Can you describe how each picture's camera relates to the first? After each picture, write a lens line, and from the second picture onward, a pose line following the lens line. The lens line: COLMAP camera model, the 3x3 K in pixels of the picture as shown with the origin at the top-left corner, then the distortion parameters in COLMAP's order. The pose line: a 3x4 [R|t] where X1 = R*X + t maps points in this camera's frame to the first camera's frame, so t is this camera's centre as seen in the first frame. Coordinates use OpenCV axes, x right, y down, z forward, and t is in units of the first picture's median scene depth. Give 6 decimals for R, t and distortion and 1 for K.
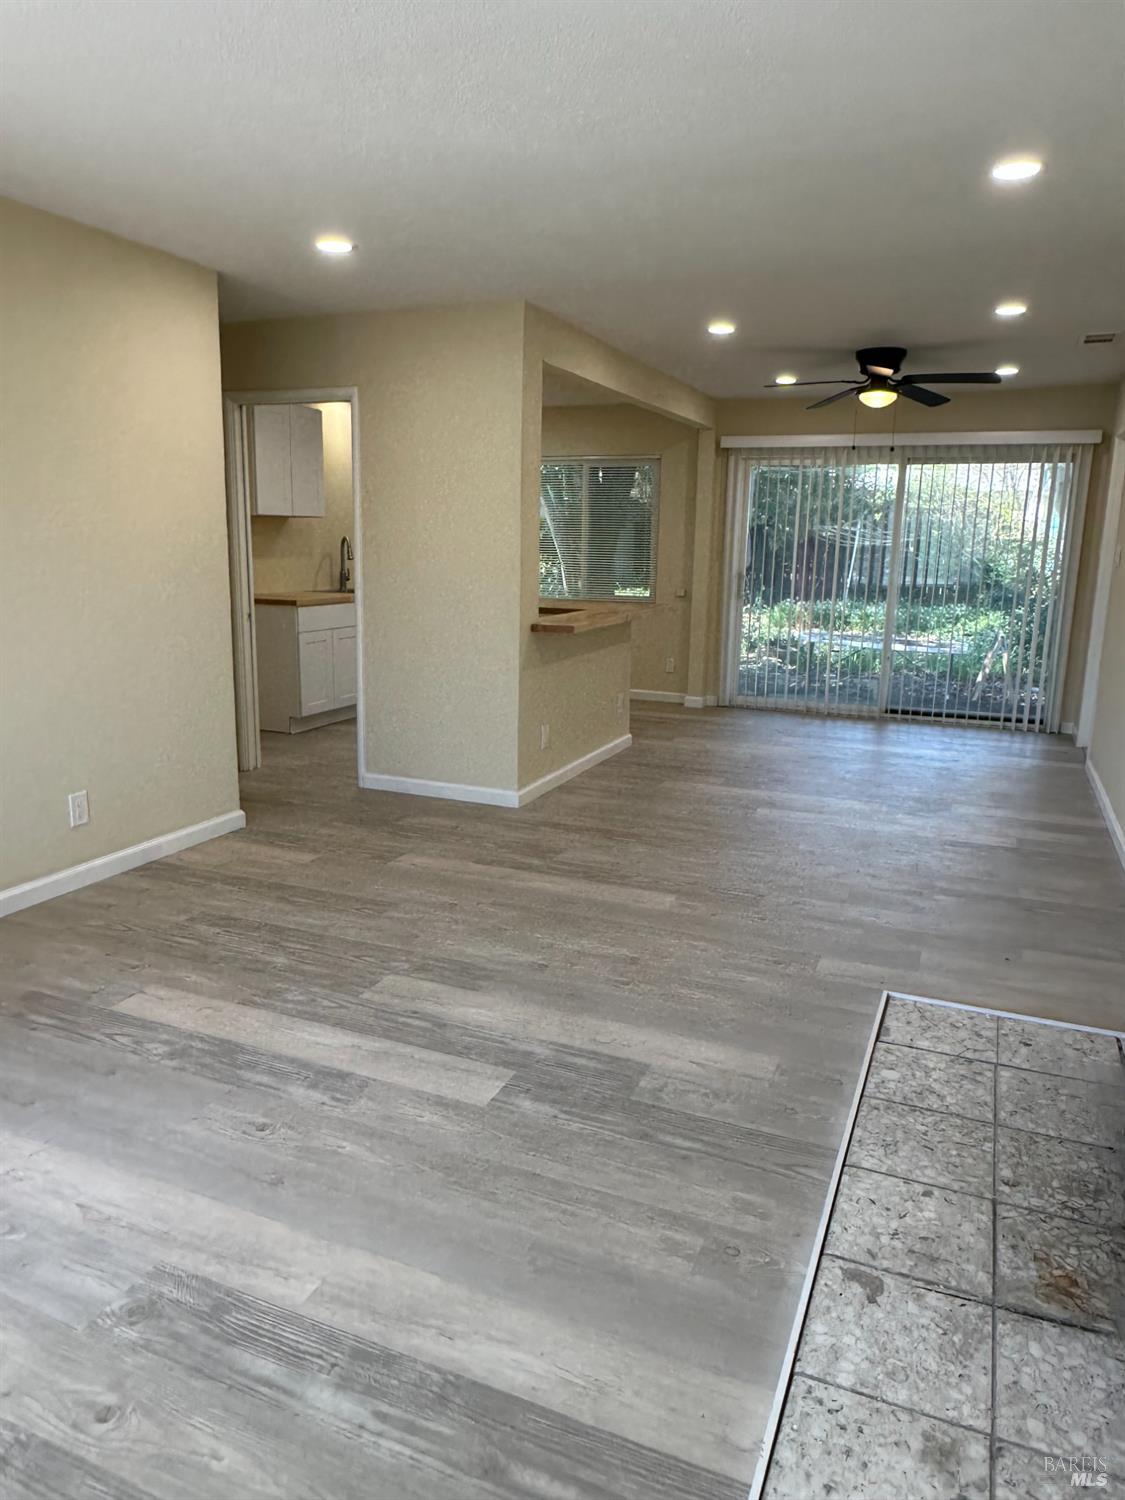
lens RADIAL K [[988.0, 0, 562.5], [0, 988.0, 750.0], [0, 0, 1]] dist [-0.004145, -0.001120]
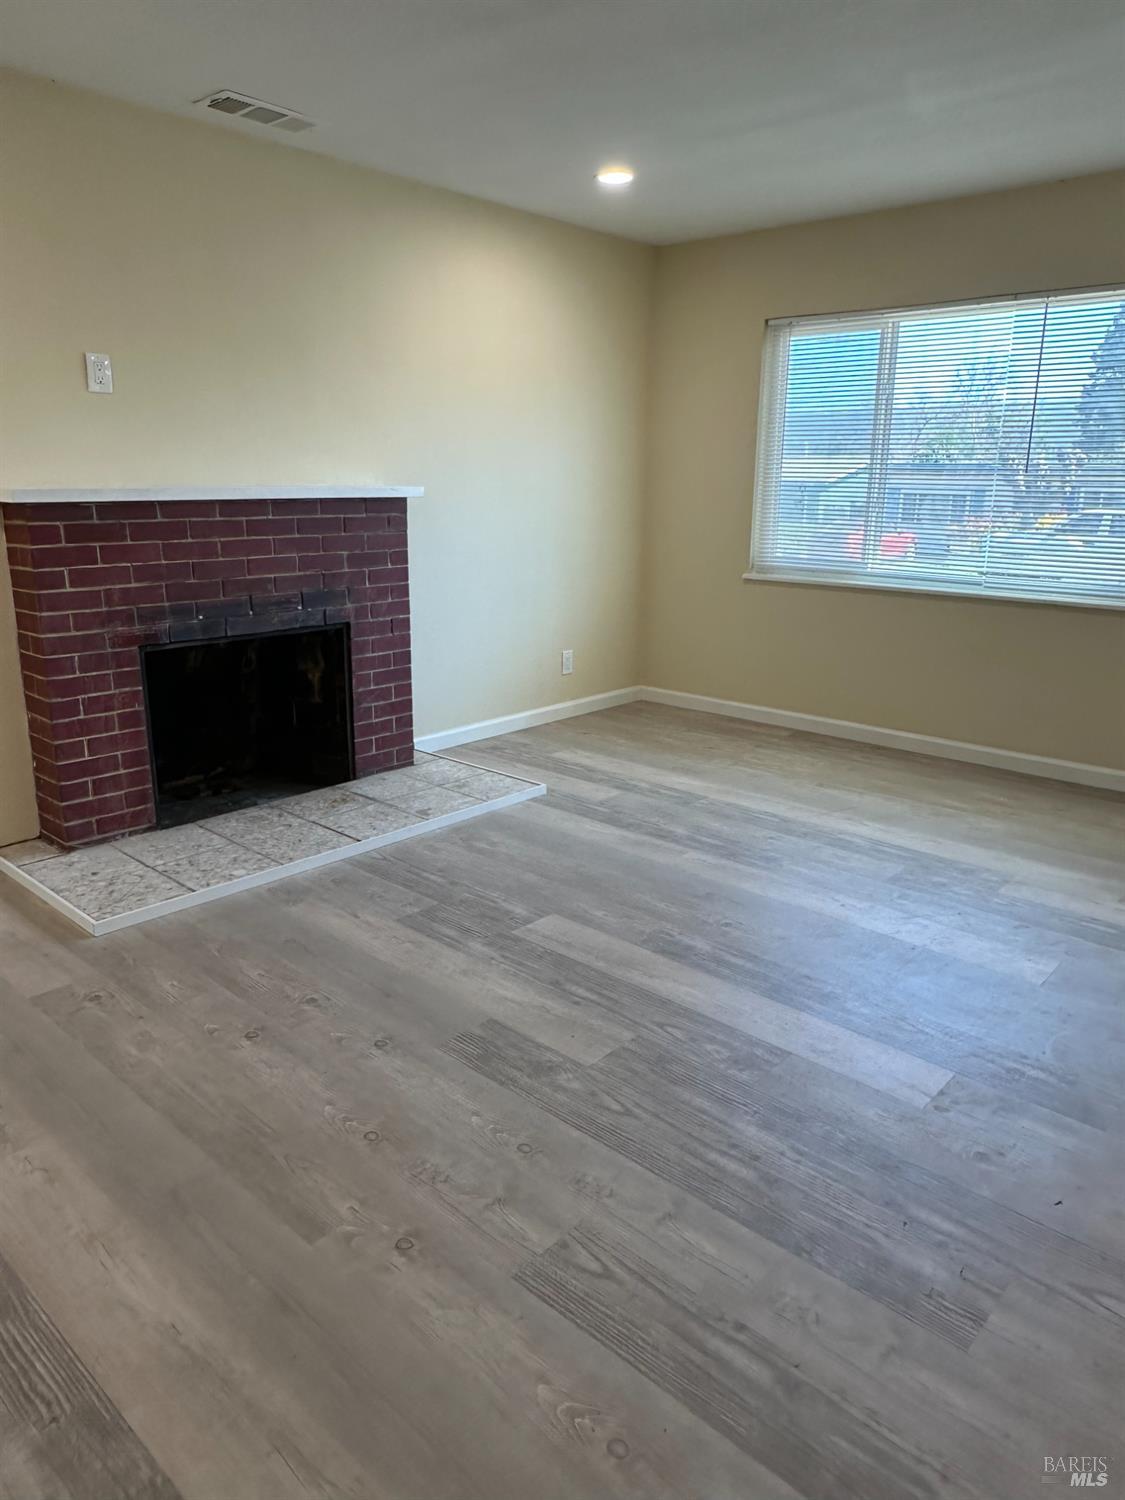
lens RADIAL K [[988.0, 0, 562.5], [0, 988.0, 750.0], [0, 0, 1]] dist [-0.004145, -0.001120]
pose [[-0.941362, -0.117093, 0.316428, -0.444748], [0.043941, 0.887313, 0.459070, -0.377357], [-0.334524, 0.446055, -0.830138, 1.875425]]
